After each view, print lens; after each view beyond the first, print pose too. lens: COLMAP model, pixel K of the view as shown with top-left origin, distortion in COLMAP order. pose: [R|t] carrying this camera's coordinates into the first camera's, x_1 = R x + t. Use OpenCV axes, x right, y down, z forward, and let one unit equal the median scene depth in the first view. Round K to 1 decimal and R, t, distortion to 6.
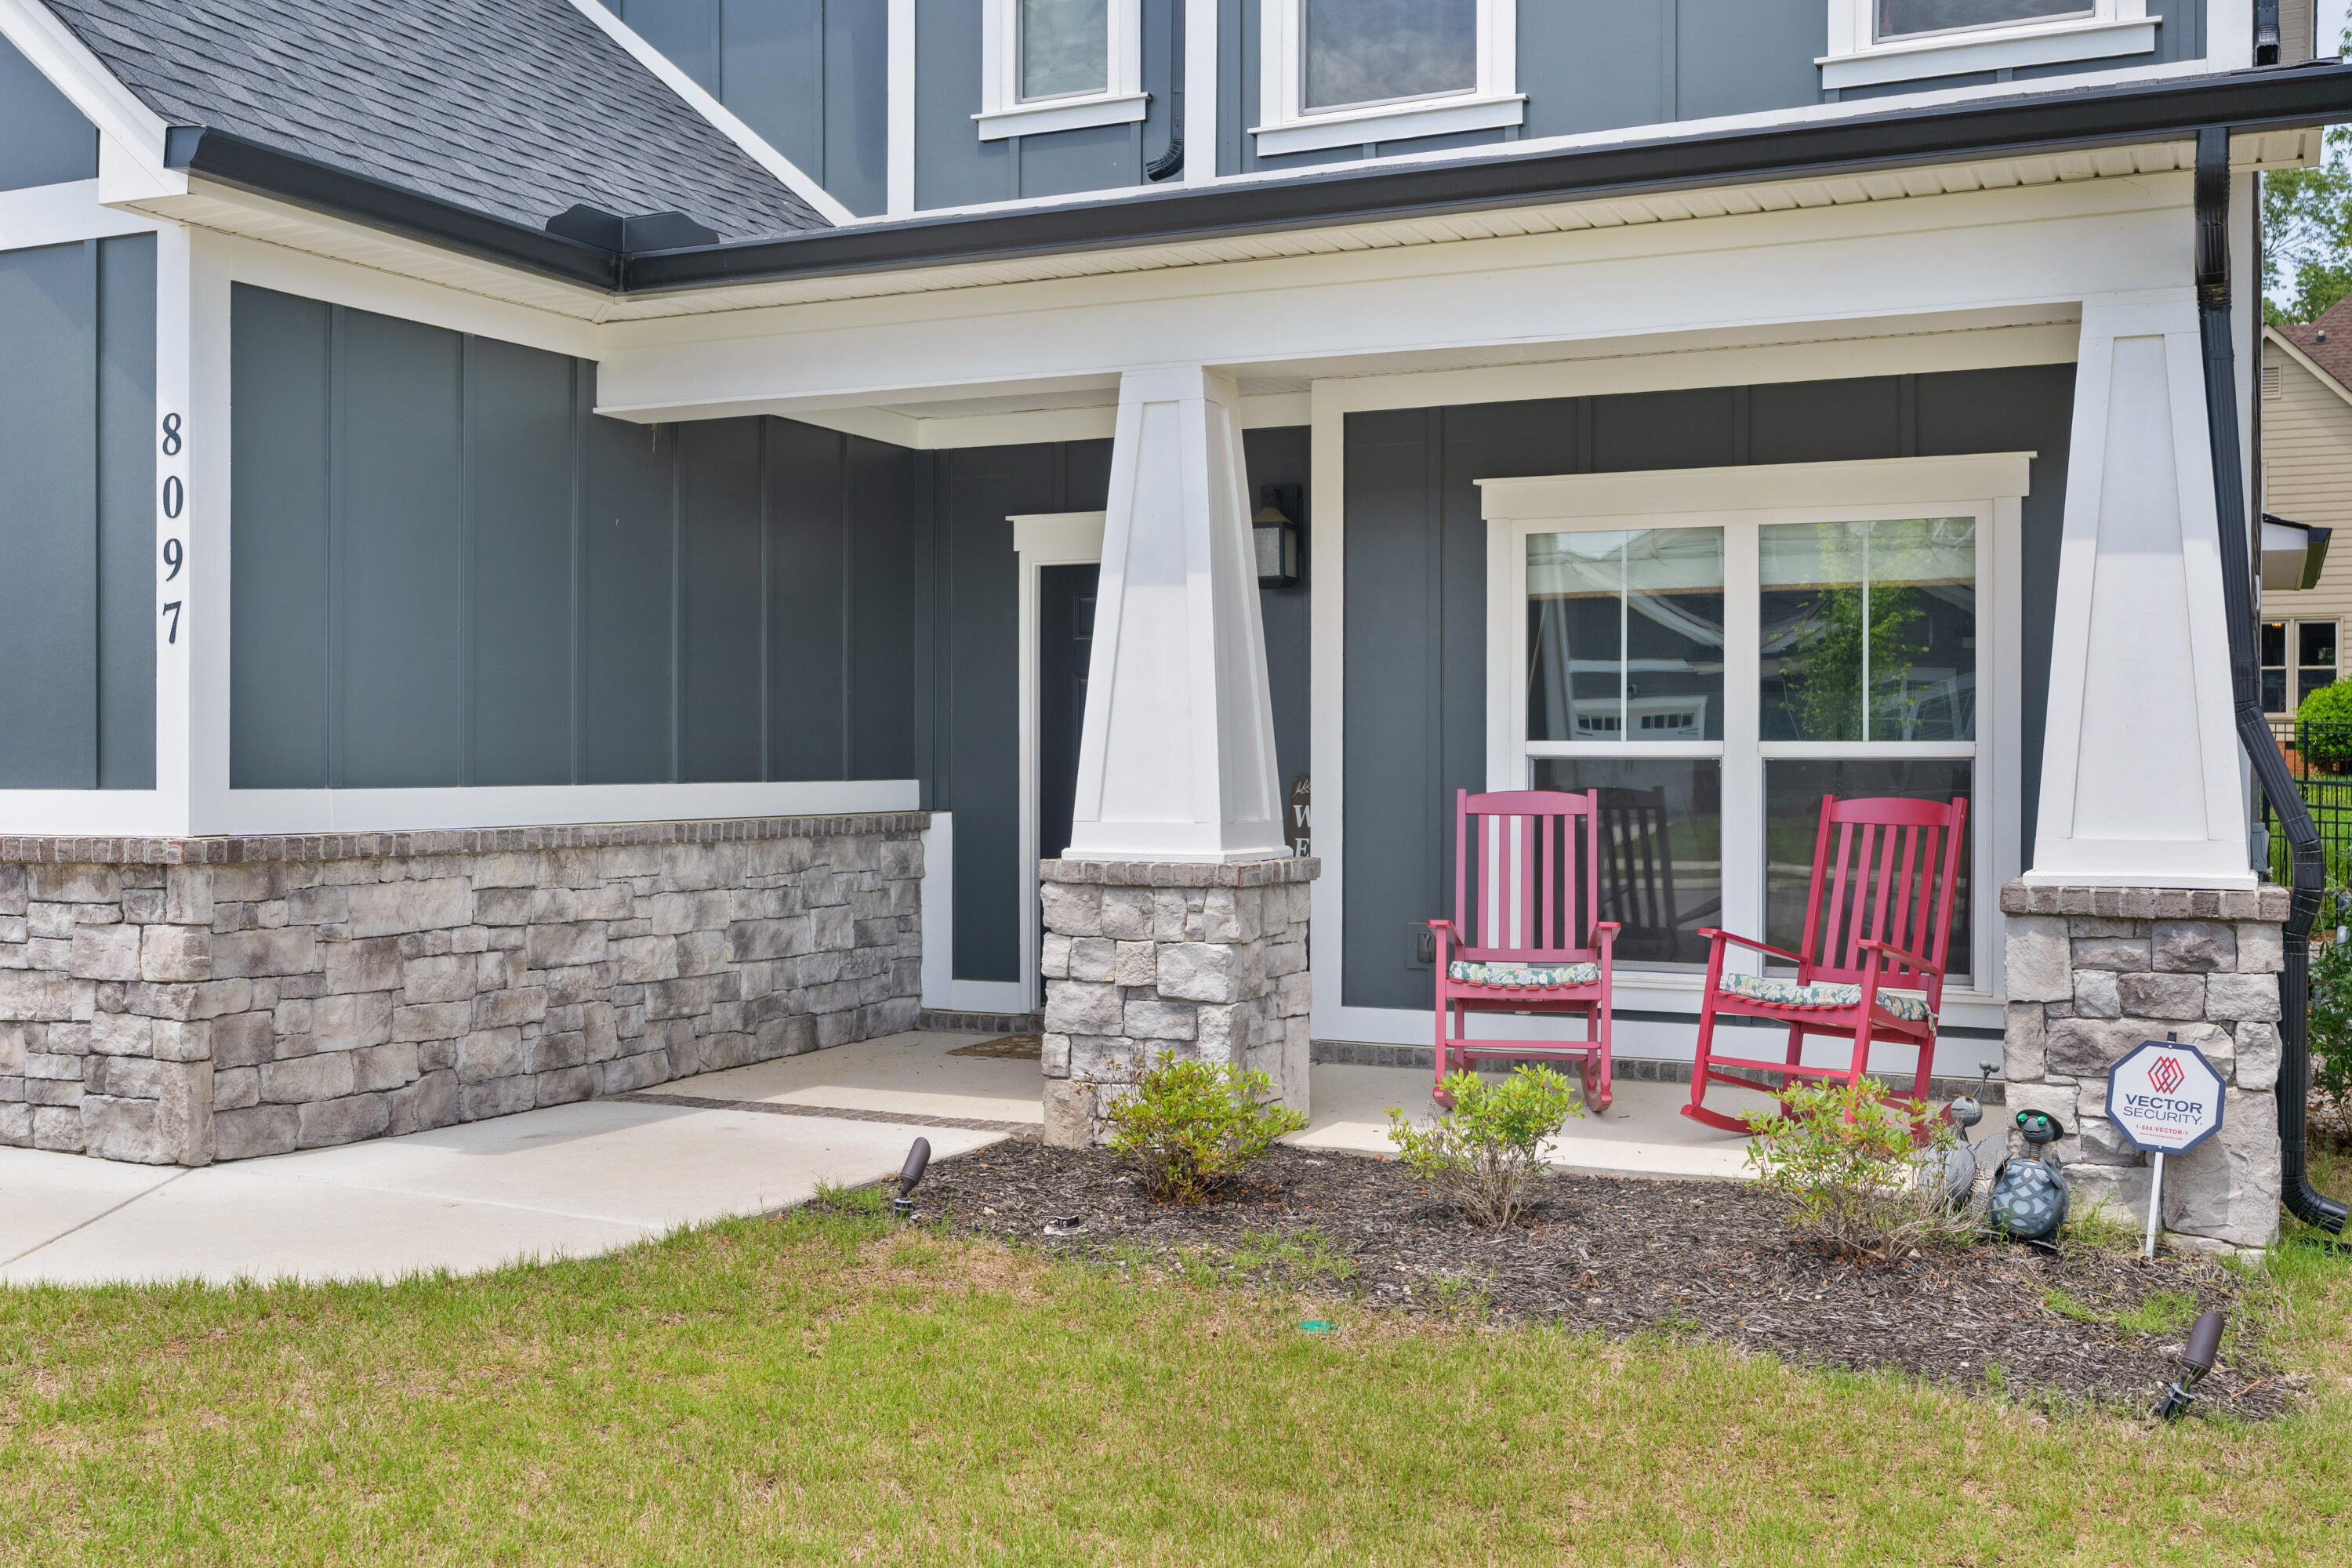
lens RADIAL K [[2324.2, 0, 1156.7], [0, 2324.2, 743.0], [0, 0, 1]] dist [0.006853, 0.004889]
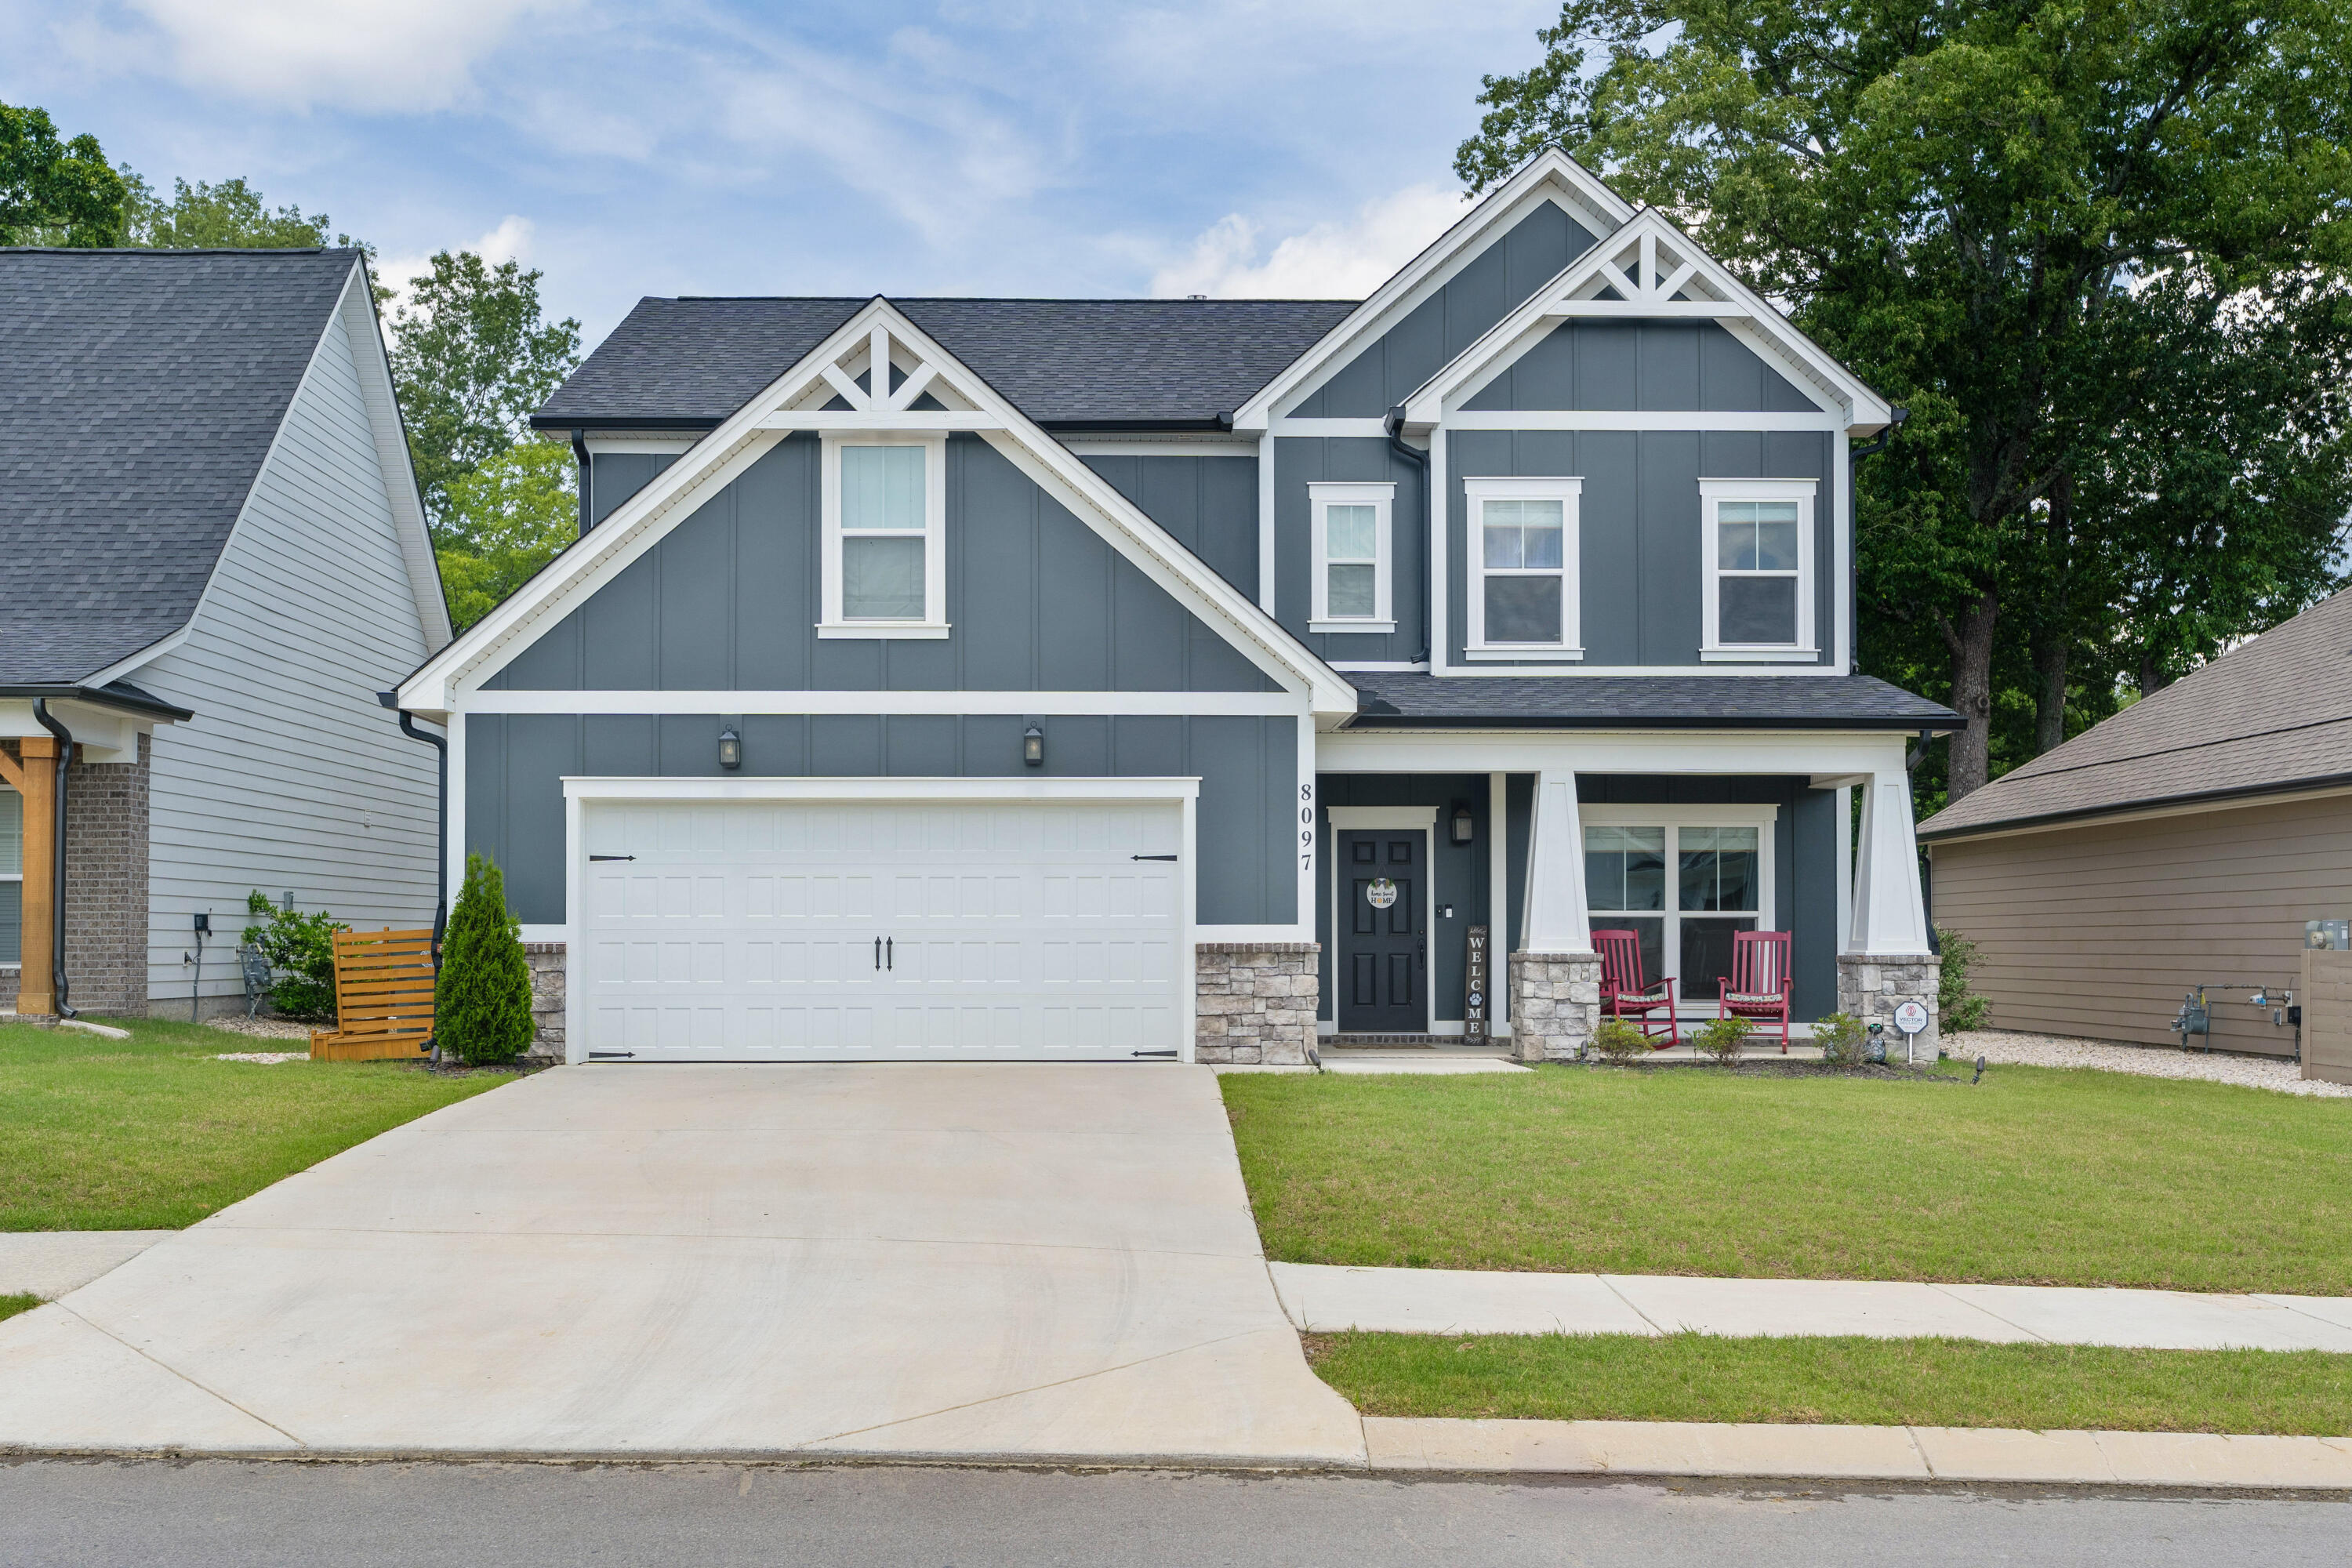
lens RADIAL K [[2313.8, 0, 1116.3], [0, 2313.8, 862.5], [0, 0, 1]] dist [0.002625, 0.001156]
pose [[0.902529, 0.014704, 0.430378, -1.628735], [-0.003033, 0.999609, -0.027792, 0.021714], [-0.430618, 0.023777, 0.902221, -1.208119]]
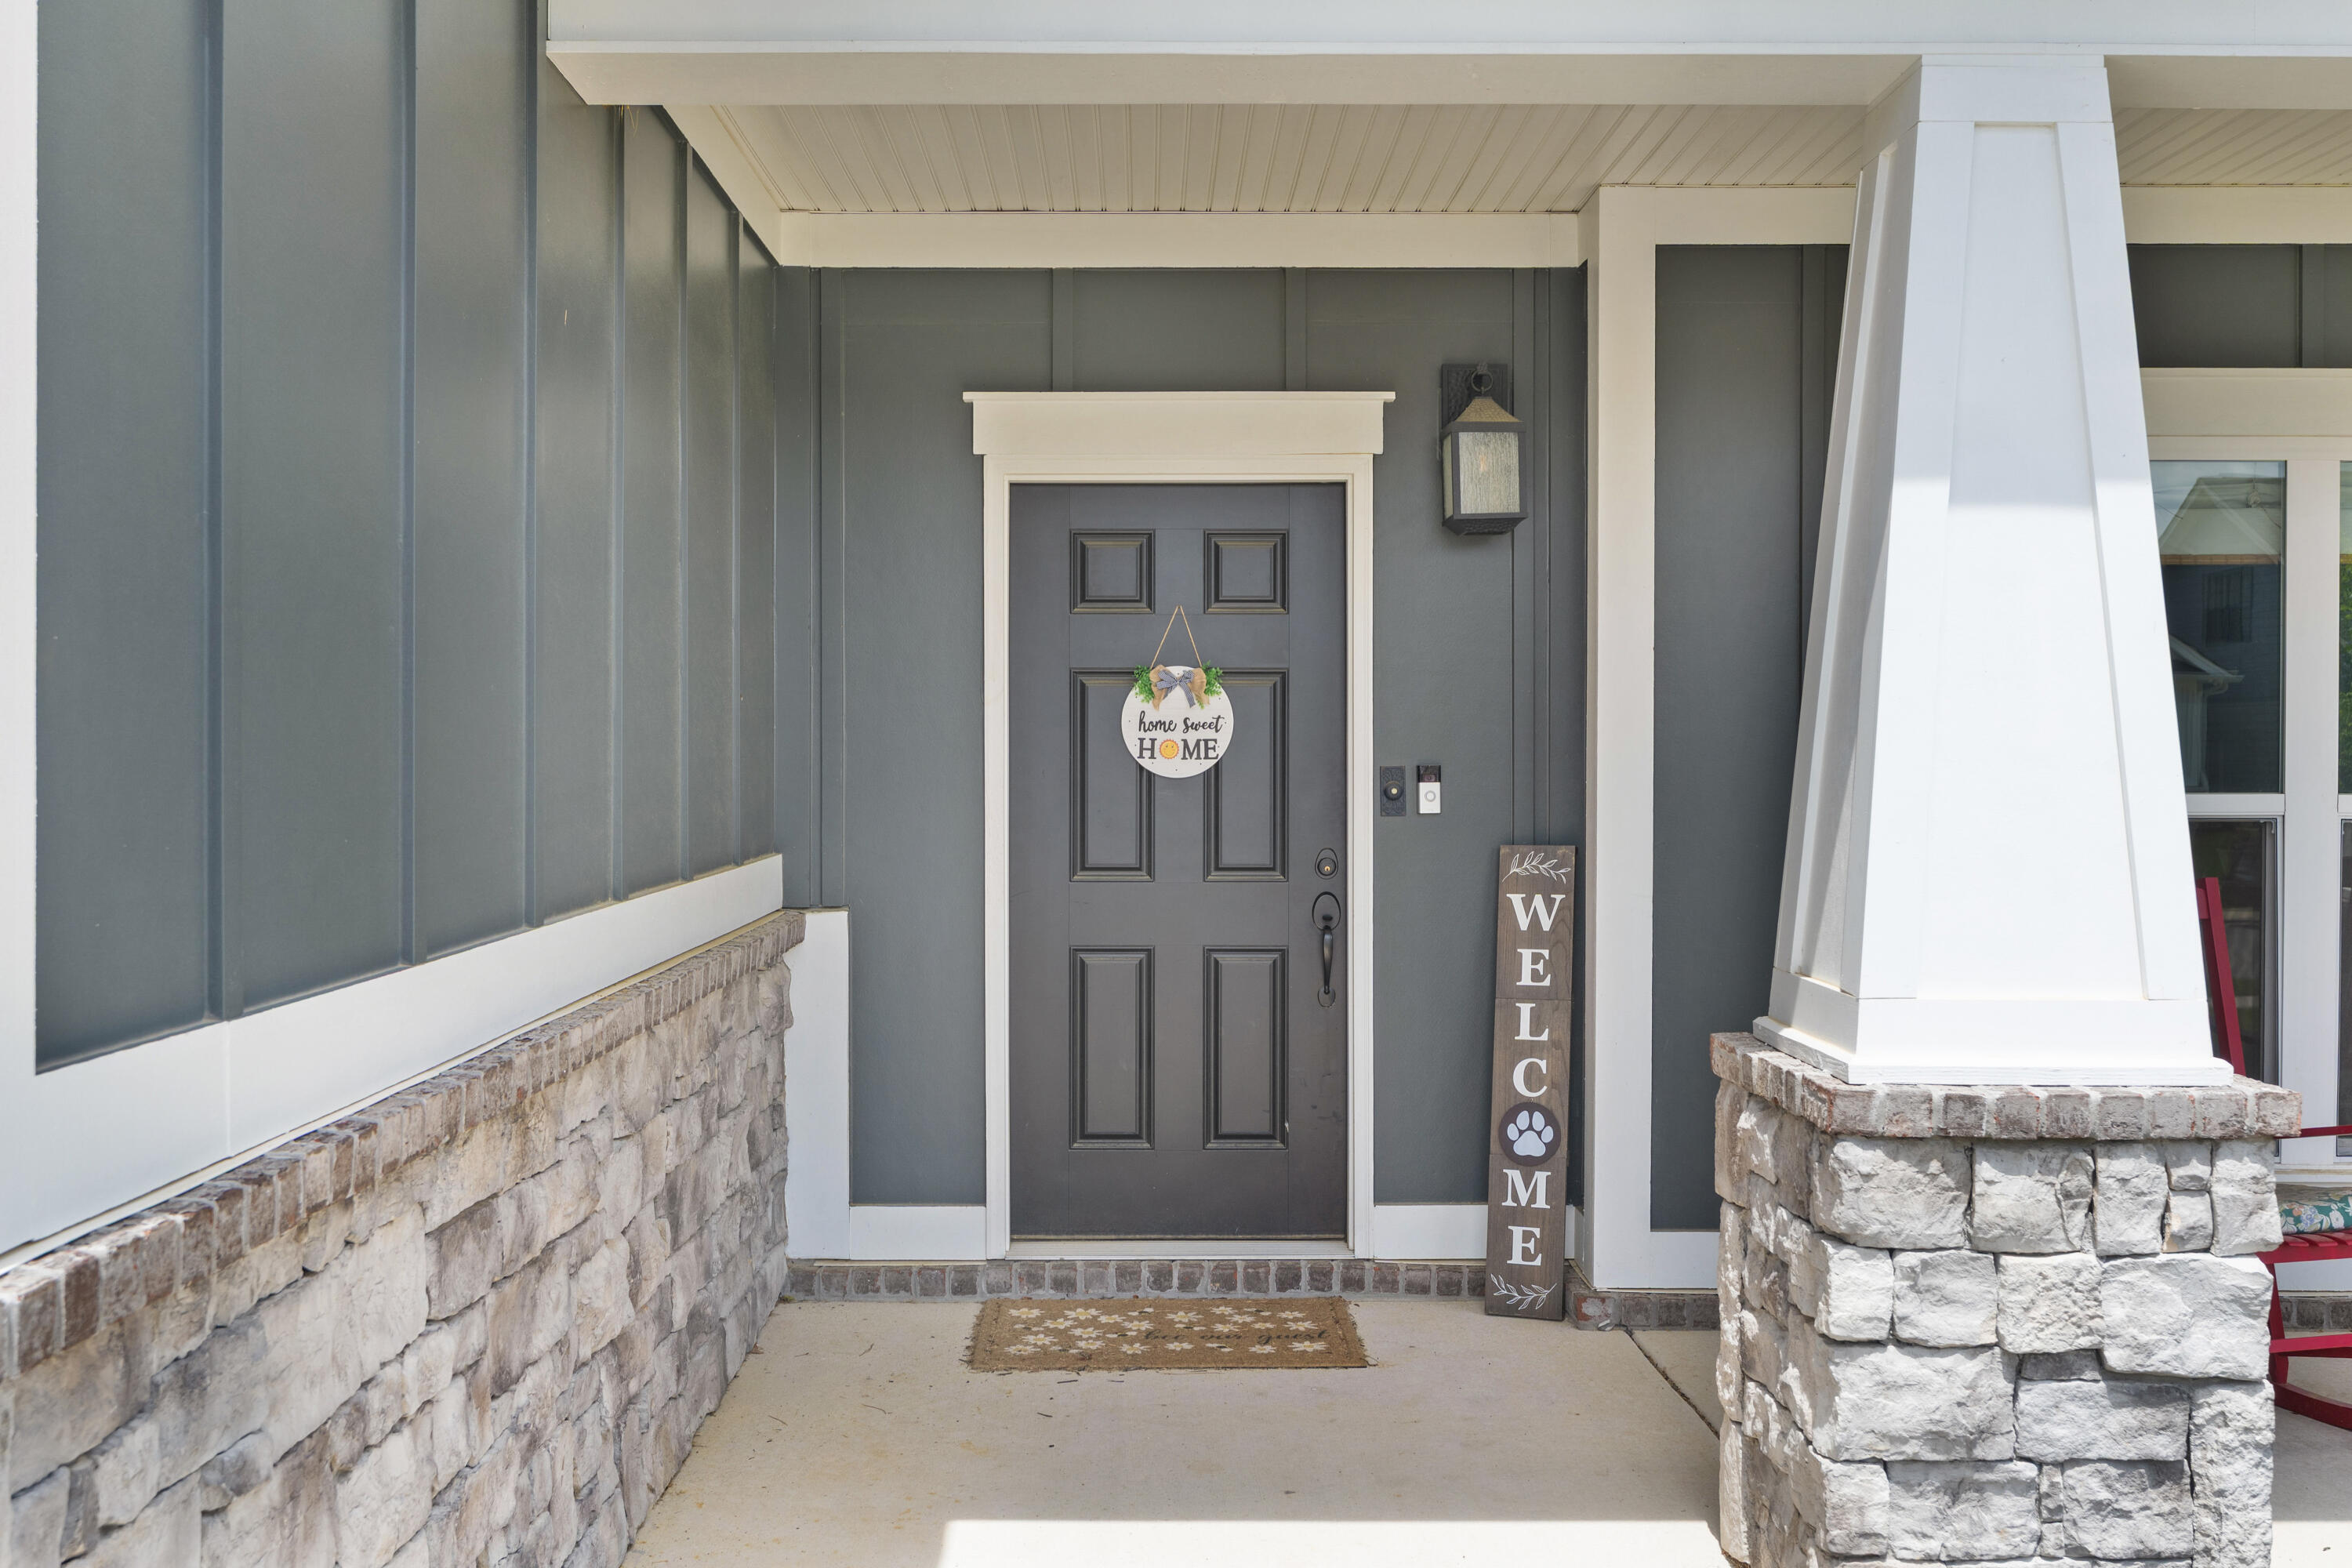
lens RADIAL K [[2293.4, 0, 1126.0], [0, 2293.4, 757.3], [0, 0, 1]] dist [0.002953, 0.006937]
pose [[0.905672, -0.001794, 0.423974, -0.370604], [-0.003398, 0.999928, 0.011490, -0.020067], [-0.423965, -0.011847, 0.905601, 0.653726]]
